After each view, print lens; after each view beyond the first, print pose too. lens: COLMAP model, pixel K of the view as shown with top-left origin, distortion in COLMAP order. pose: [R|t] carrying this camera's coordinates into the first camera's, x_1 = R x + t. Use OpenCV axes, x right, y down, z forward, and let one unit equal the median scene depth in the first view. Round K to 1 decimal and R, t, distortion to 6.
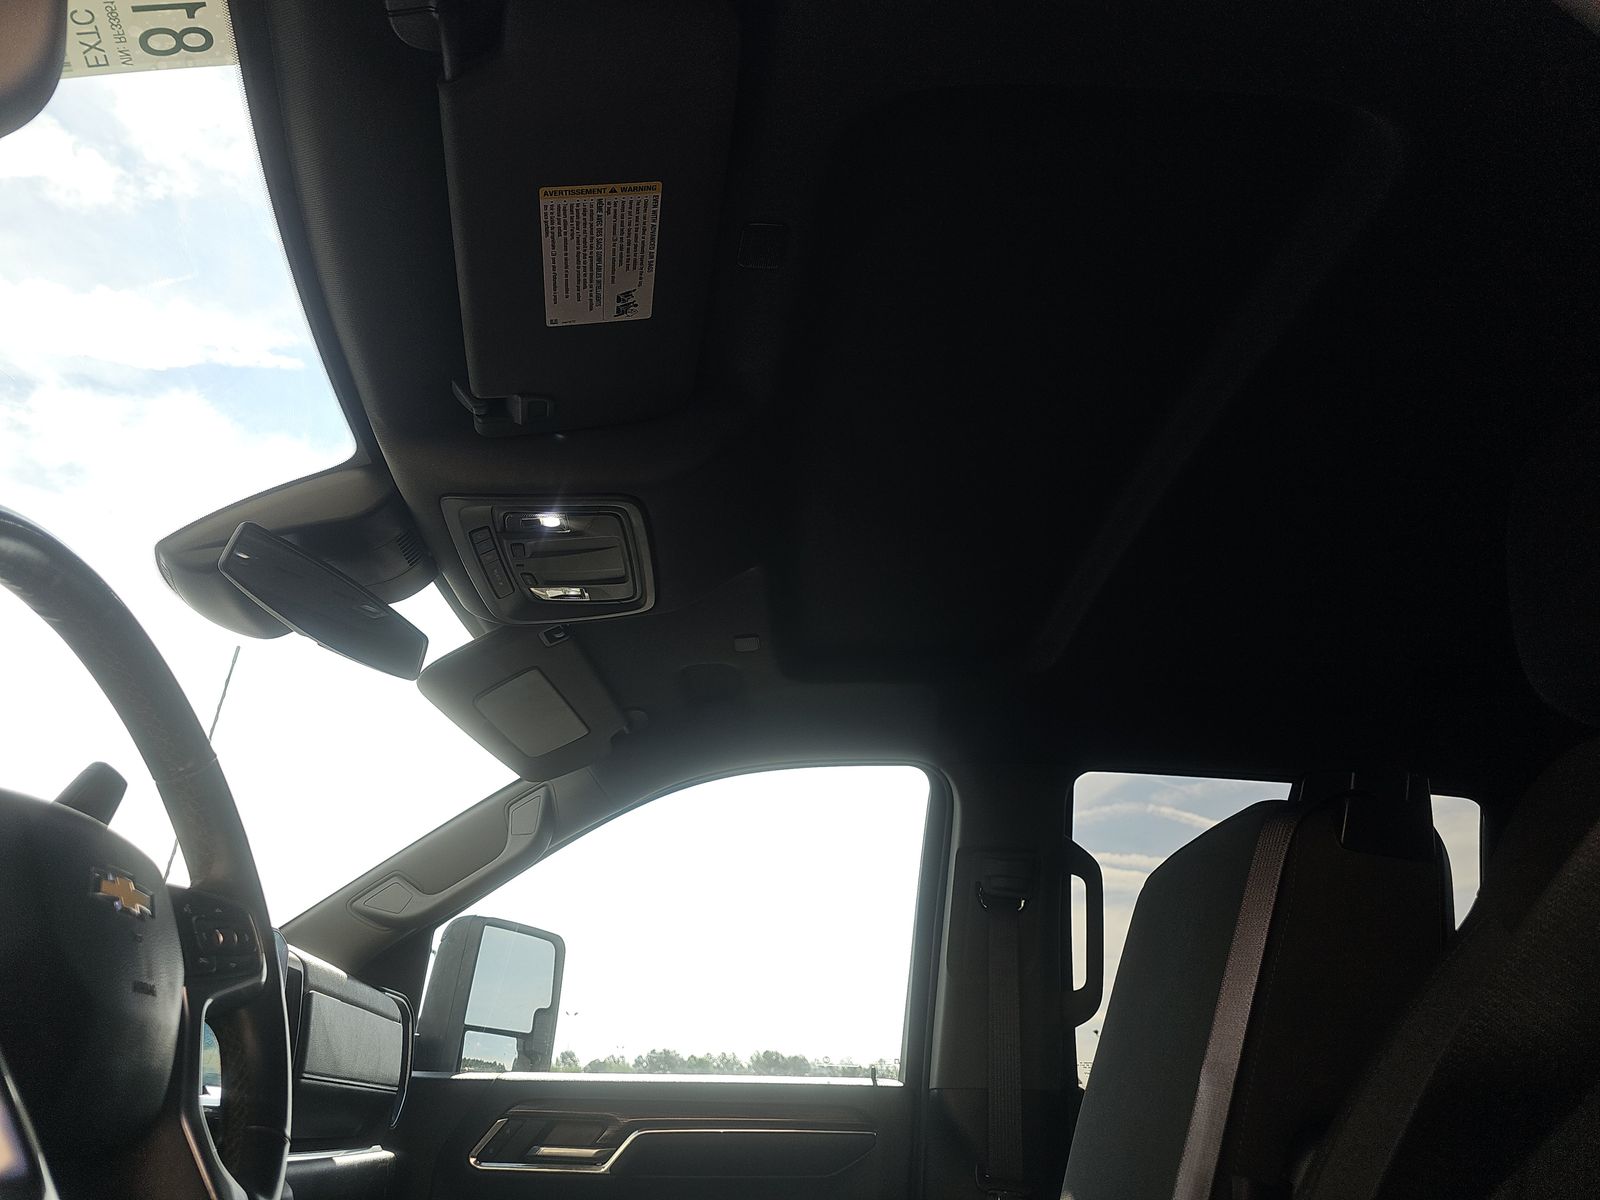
lens RADIAL K [[1053.0, 0, 786.0], [0, 1053.0, 593.4], [0, 0, 1]] dist [0.060032, -0.059251]
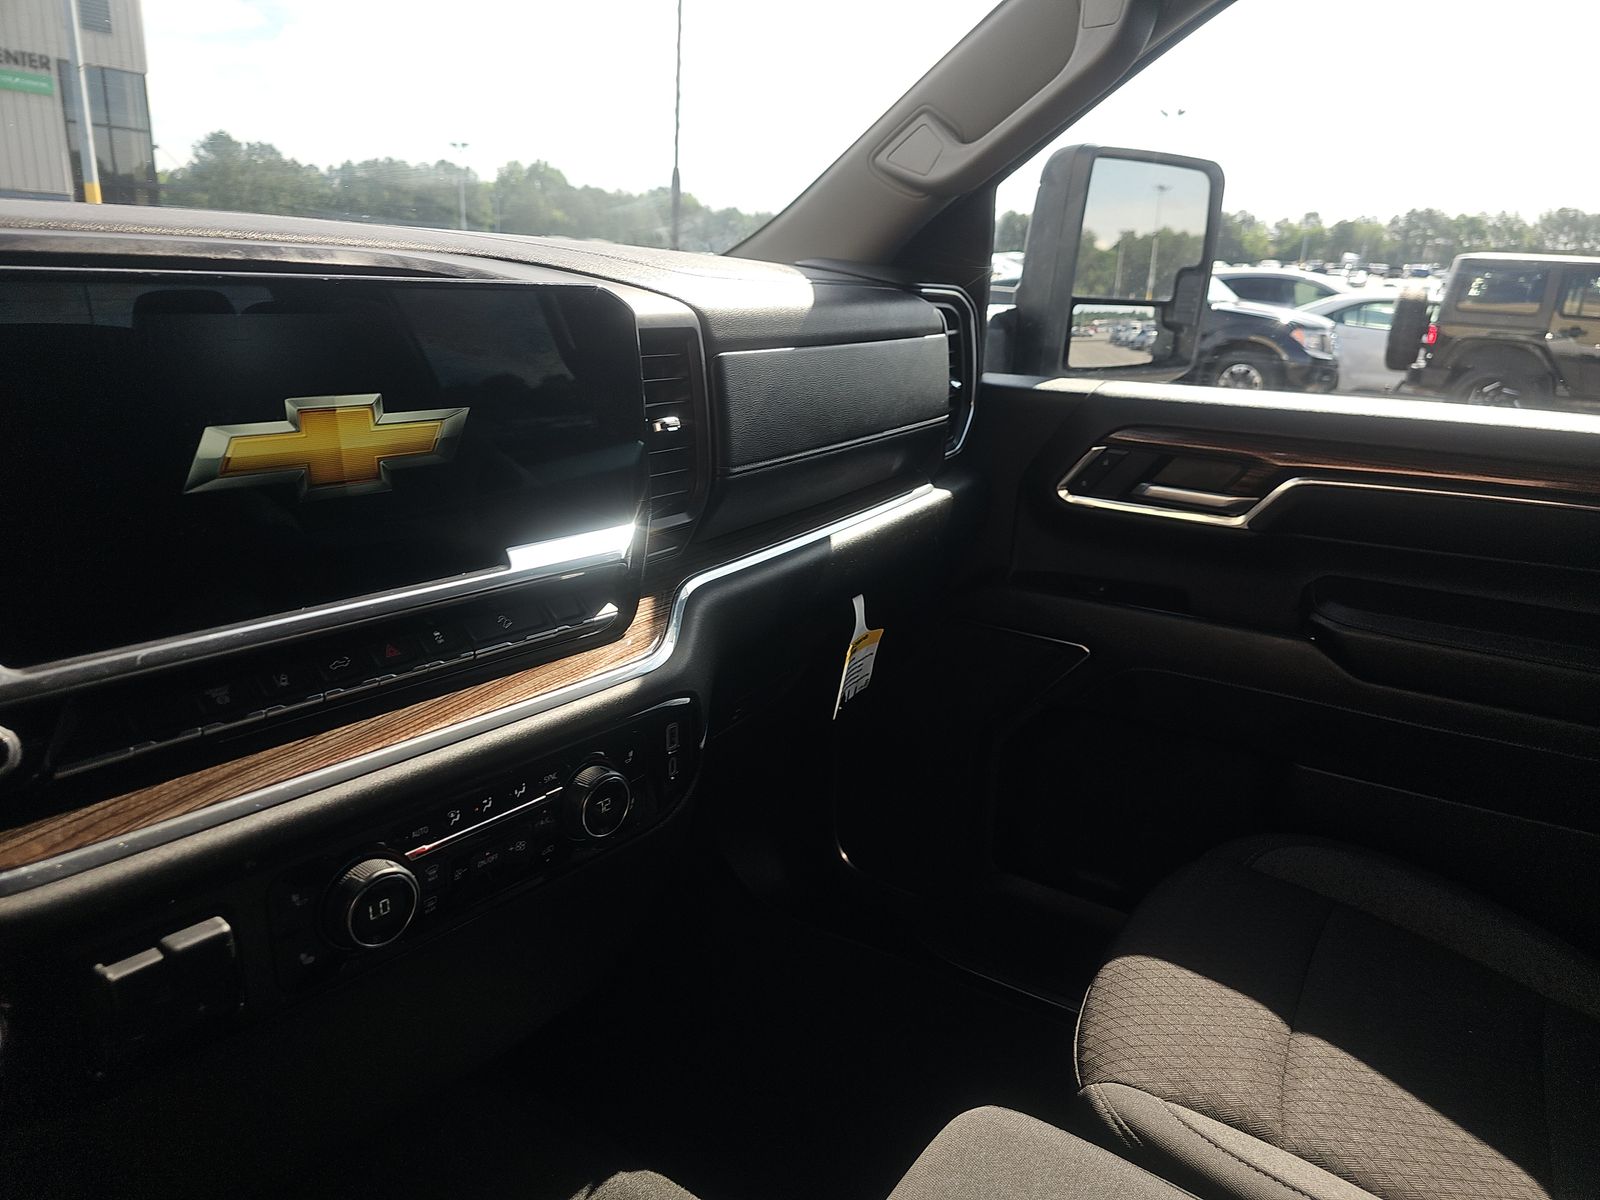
lens RADIAL K [[1072.2, 0, 805.8], [0, 1072.2, 610.1], [0, 0, 1]] dist [0.053611, -0.072219]
pose [[0.825876, 0.173742, -0.536416, -0.012240], [0.240558, 0.751848, 0.613886, 0.066498], [0.509961, -0.636033, 0.579139, 0.371071]]
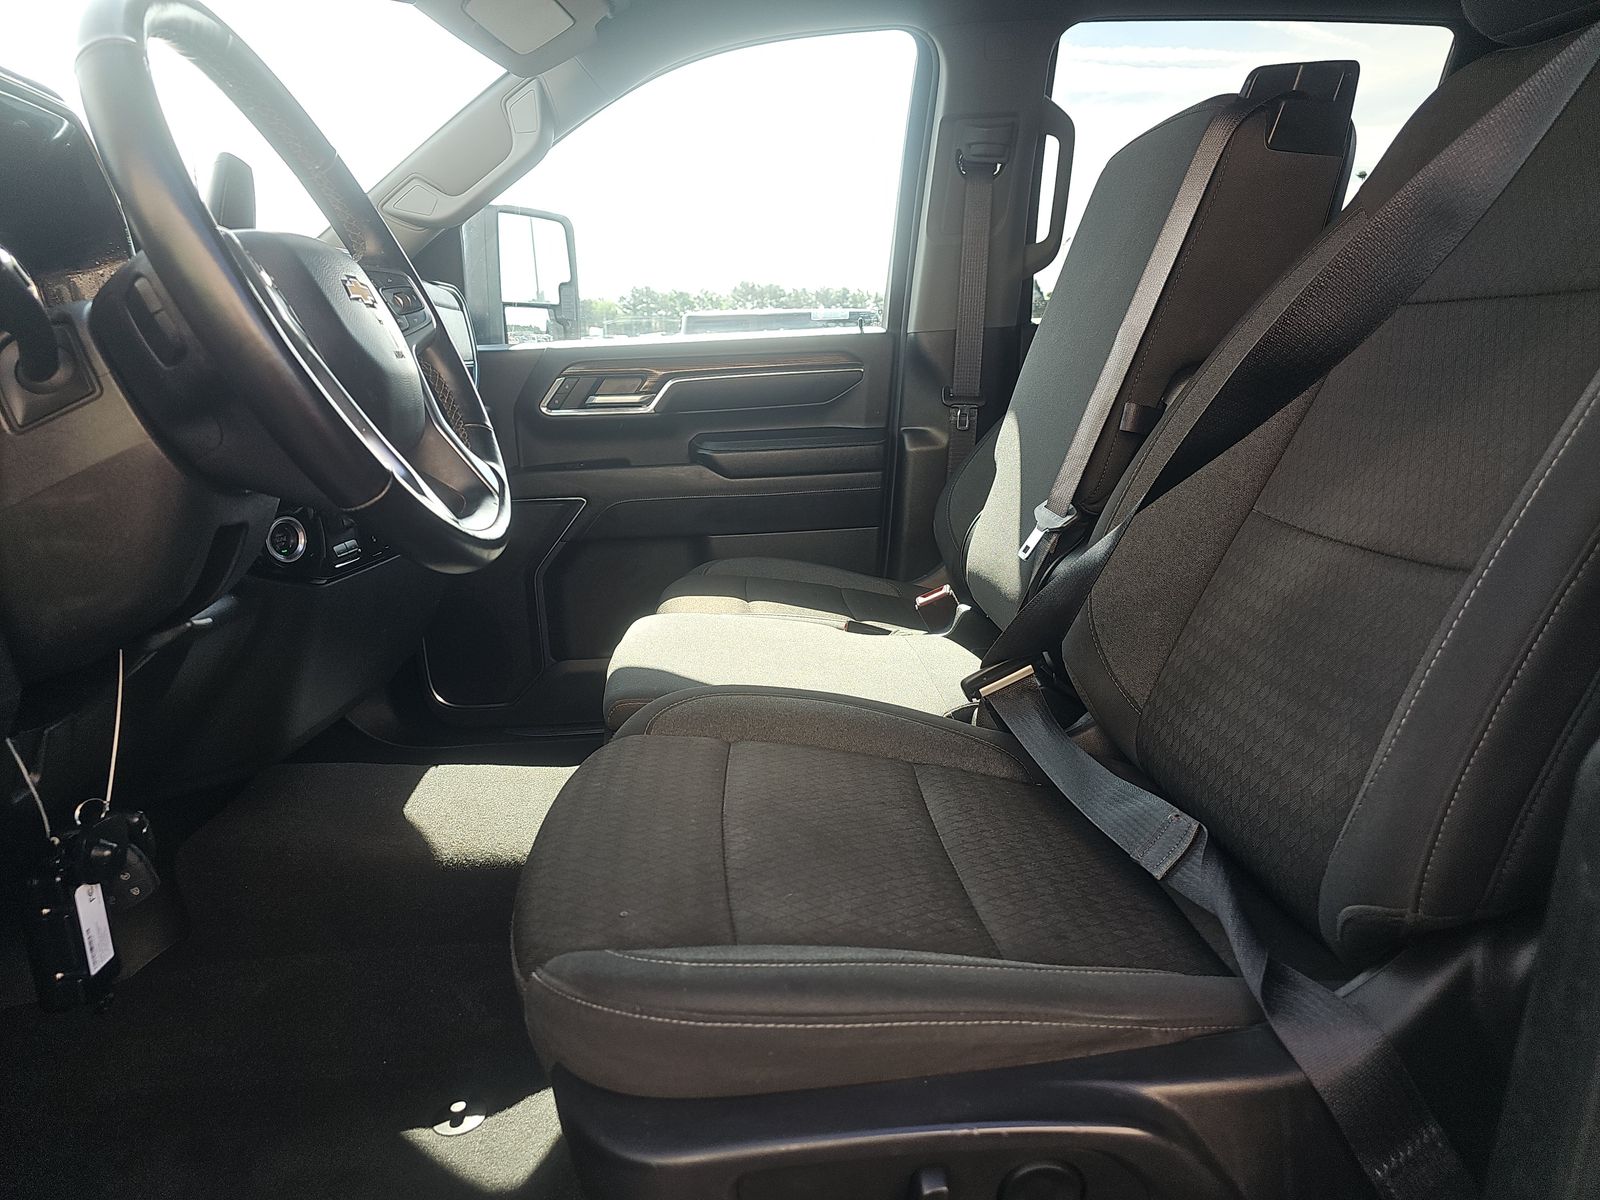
lens RADIAL K [[1053.0, 0, 786.0], [0, 1053.0, 593.4], [0, 0, 1]] dist [0.060032, -0.059251]
pose [[0.997902, -0.064658, 0.003350, -0.025422], [0.047566, 0.767237, 0.639597, -0.080185], [-0.043925, -0.638096, 0.768703, -0.101912]]
